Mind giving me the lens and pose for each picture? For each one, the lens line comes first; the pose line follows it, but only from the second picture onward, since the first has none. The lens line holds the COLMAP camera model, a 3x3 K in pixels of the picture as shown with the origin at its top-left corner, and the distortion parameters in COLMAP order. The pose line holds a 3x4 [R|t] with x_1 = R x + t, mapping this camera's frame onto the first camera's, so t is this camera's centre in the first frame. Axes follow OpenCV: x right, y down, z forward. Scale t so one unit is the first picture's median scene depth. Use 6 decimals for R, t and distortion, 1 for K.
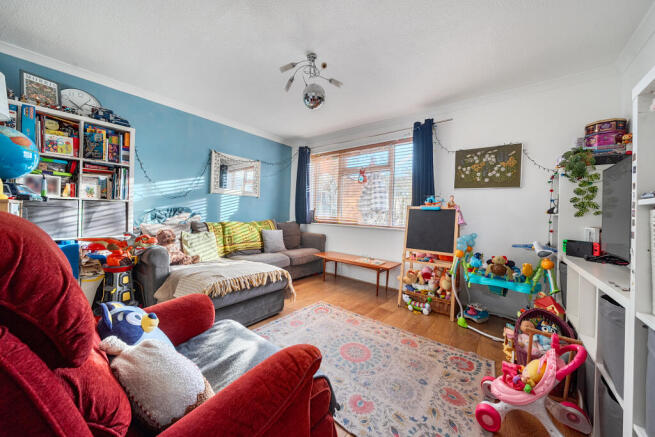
lens RADIAL K [[239.0, 0, 324.9], [0, 239.0, 211.4], [0, 0, 1]] dist [-0.000597, -0.000040]
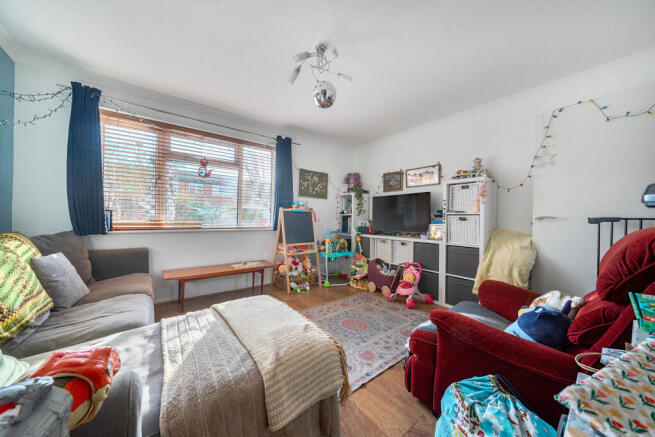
lens RADIAL K [[222.1, 0, 323.3], [0, 222.1, 218.9], [0, 0, 1]] dist [-0.006761, -0.000060]
pose [[0.225150, -0.038211, 0.973574, -0.696528], [-0.018472, 0.998884, 0.043477, -0.023075], [-0.974149, -0.027772, 0.224193, 0.596485]]
